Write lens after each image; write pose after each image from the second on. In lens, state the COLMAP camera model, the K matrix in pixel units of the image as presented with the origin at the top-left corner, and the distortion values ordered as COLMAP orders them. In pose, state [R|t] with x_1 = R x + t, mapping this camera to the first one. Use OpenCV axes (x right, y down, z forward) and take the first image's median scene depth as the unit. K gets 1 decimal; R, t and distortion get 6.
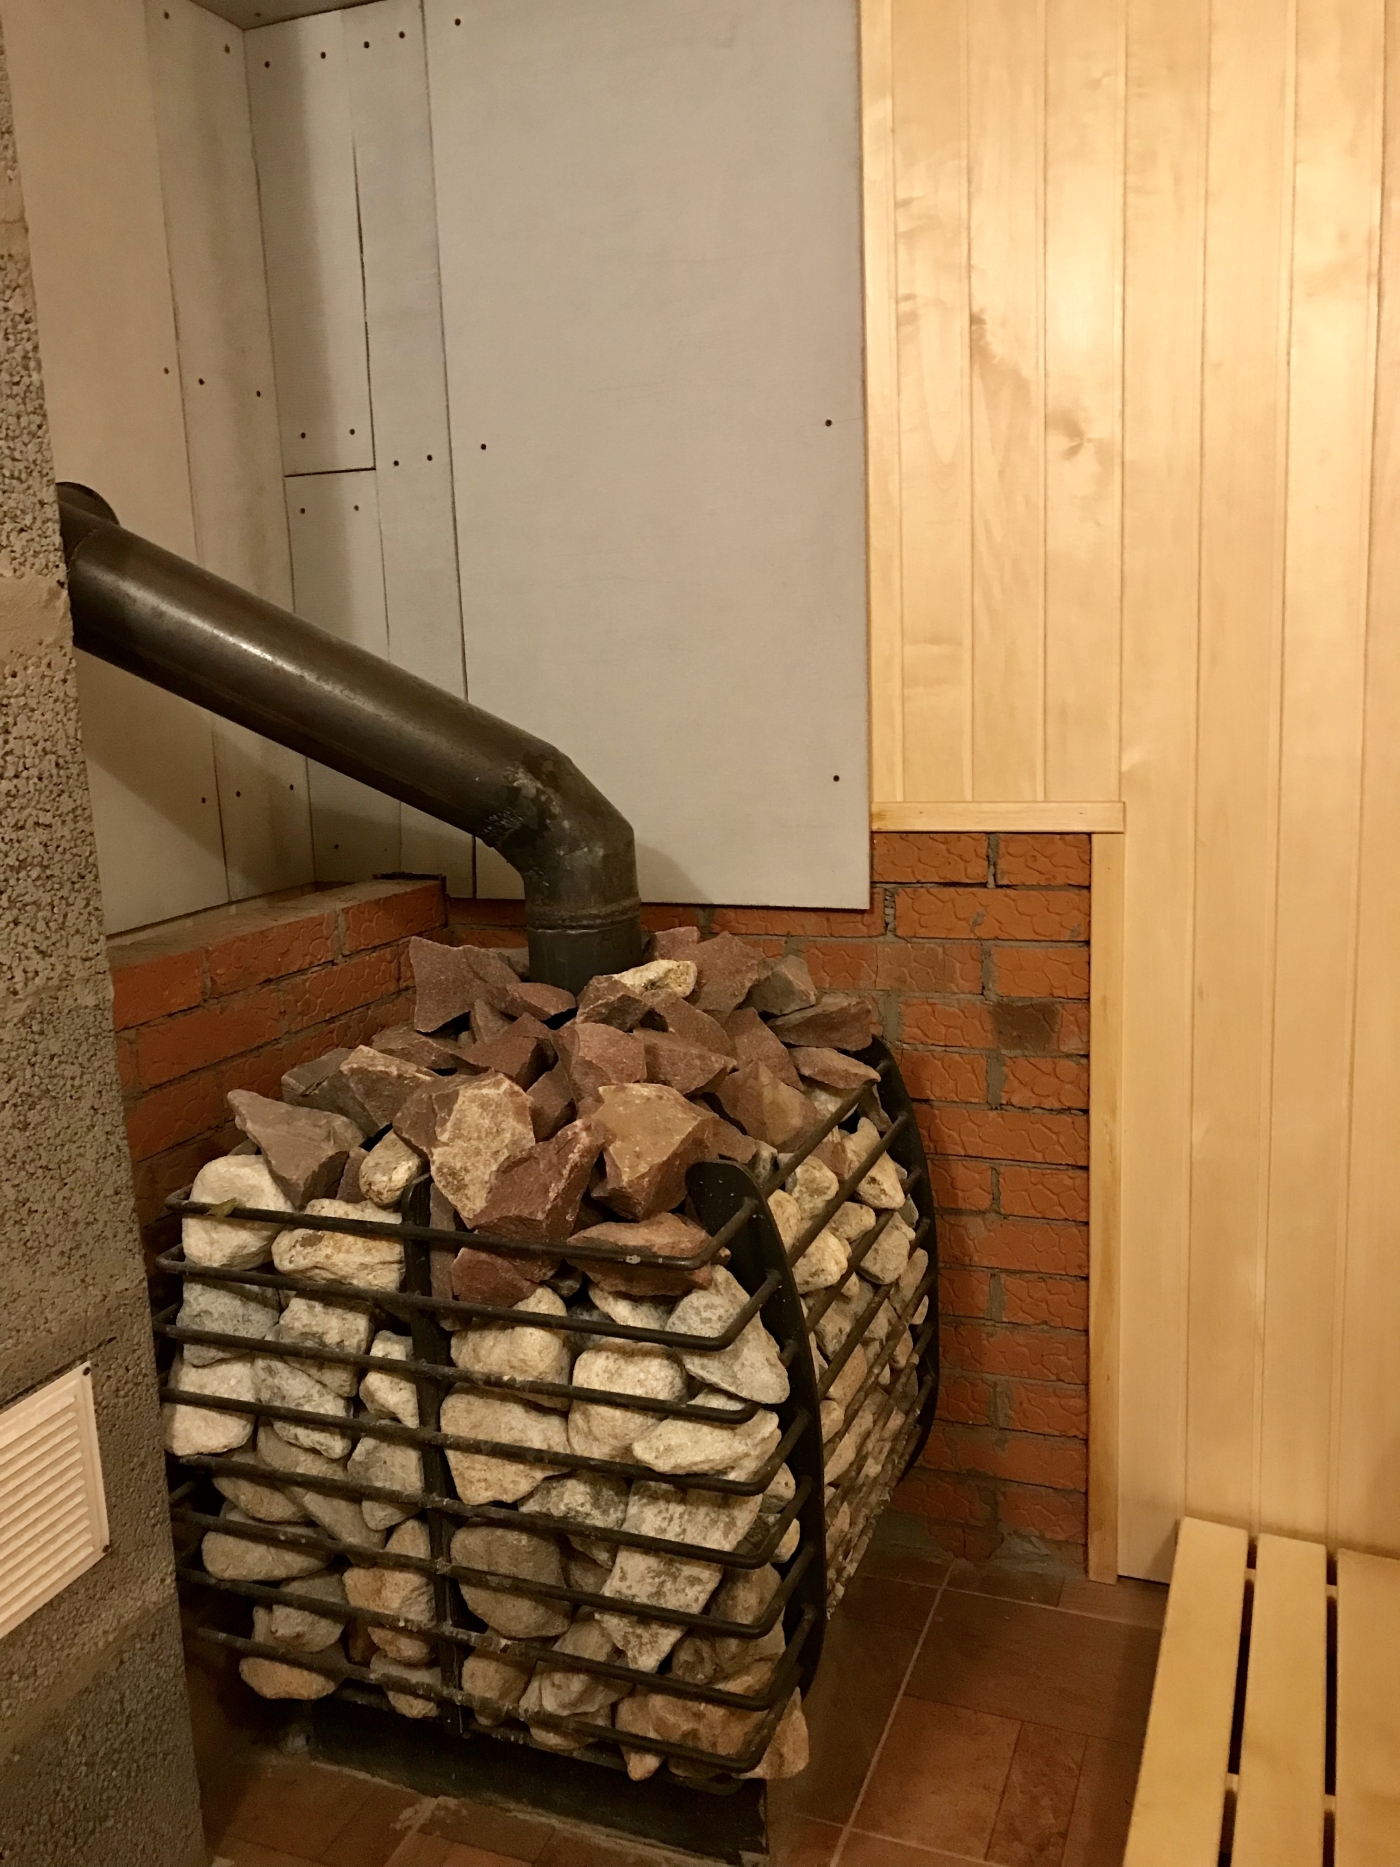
lens RADIAL K [[1510.1, 0, 700.0], [0, 1510.1, 933.5], [0, 0, 1]] dist [0.040291, -0.153626]
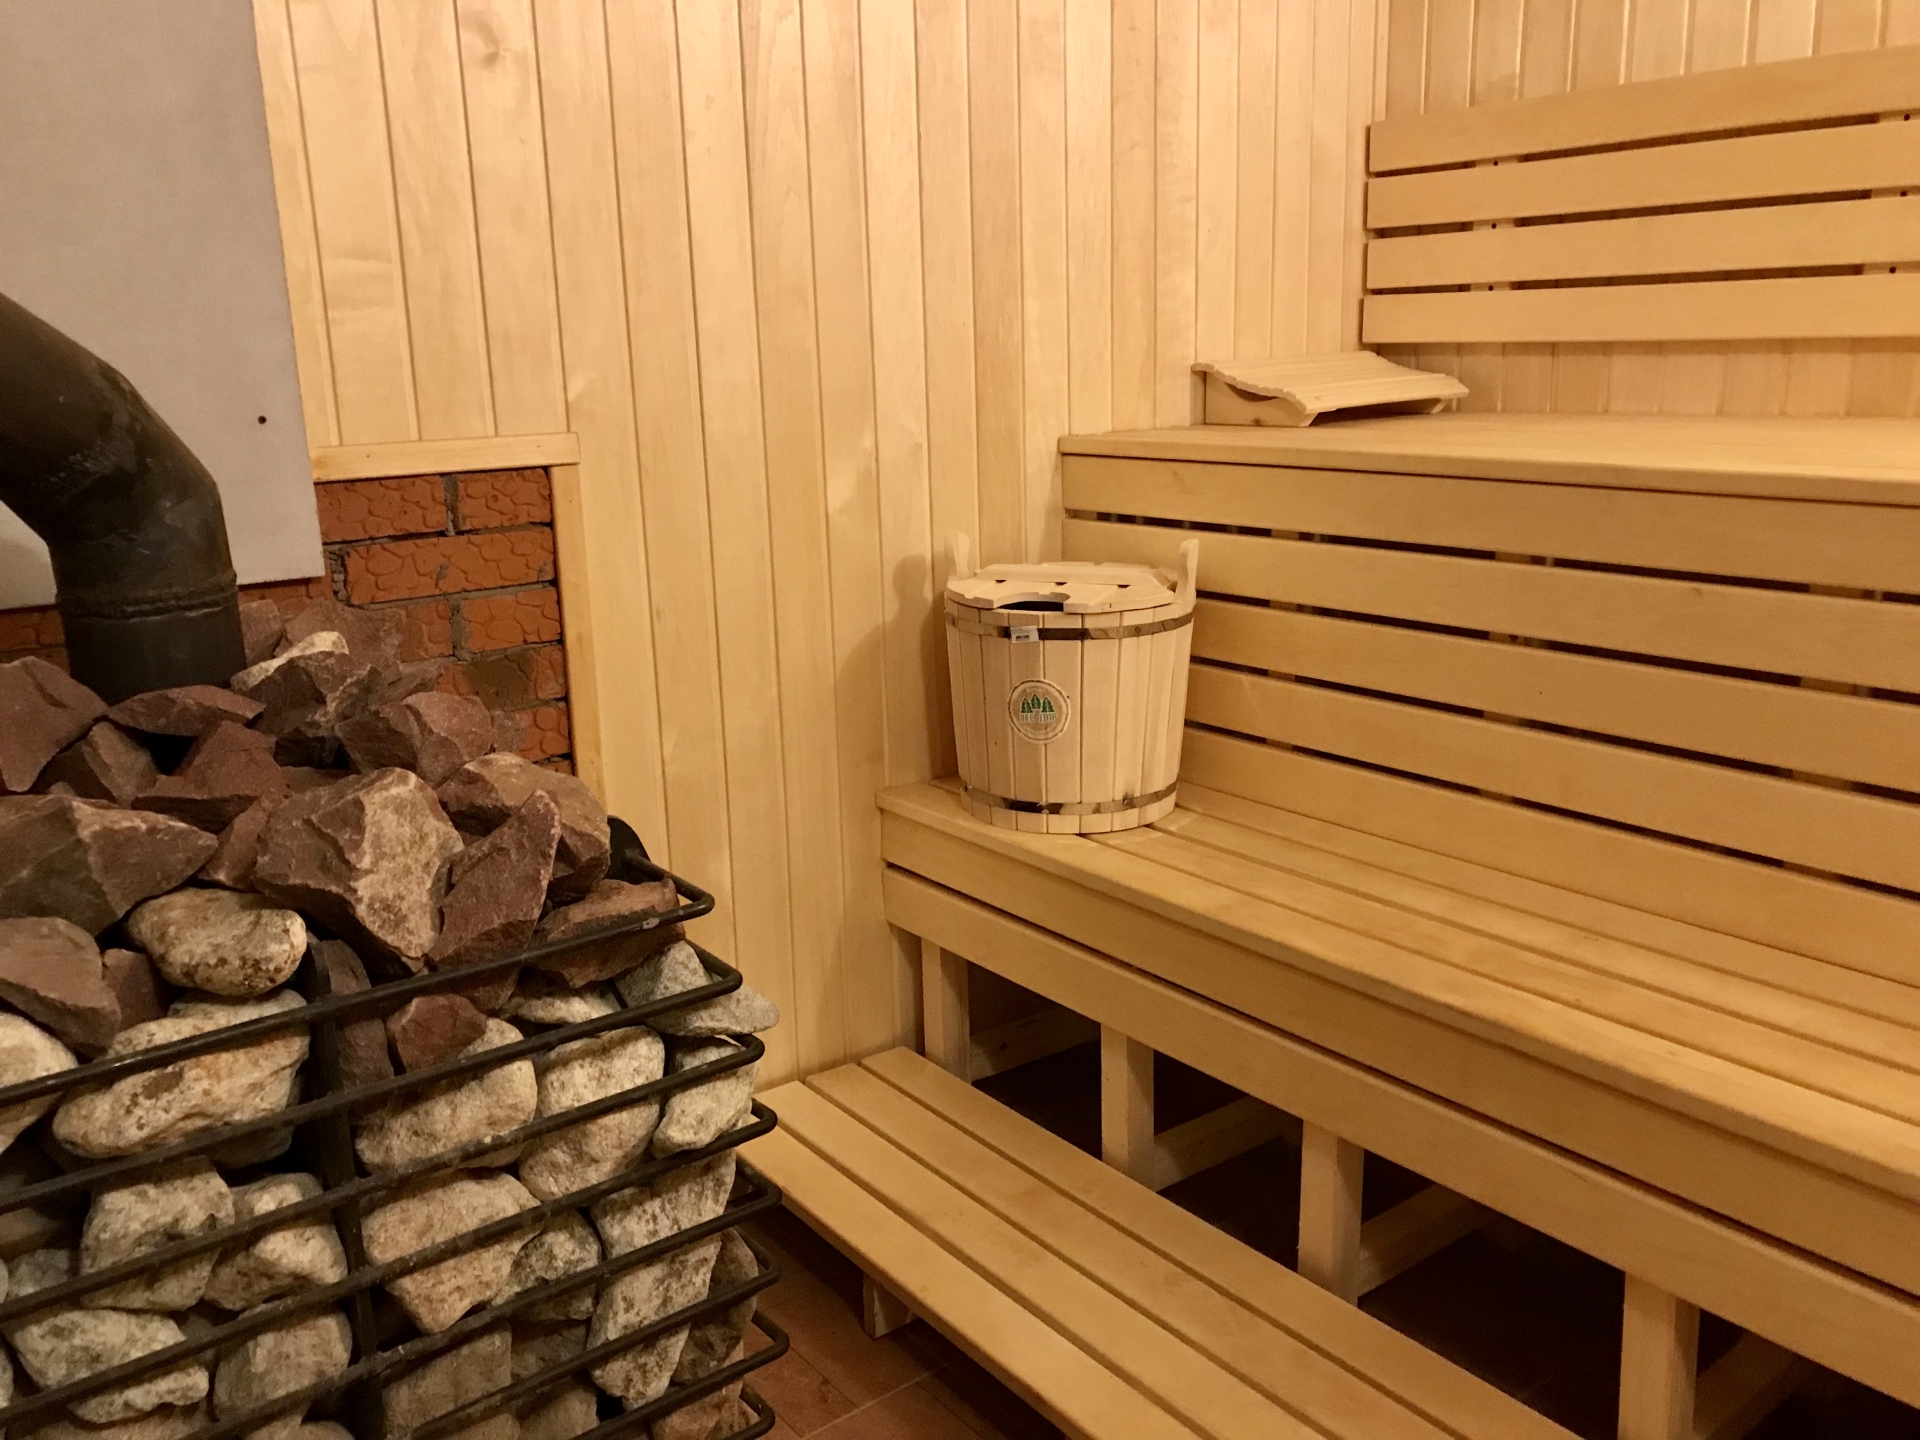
lens RADIAL K [[1584.2, 0, 960.0], [0, 1584.2, 720.0], [0, 0, 1]] dist [-0.000818, -0.000505]
pose [[0.499924, -0.178656, 0.847442, -0.640258], [0.155125, 0.981140, 0.115330, 0.021439], [-0.852064, 0.073803, 0.518209, 0.334683]]
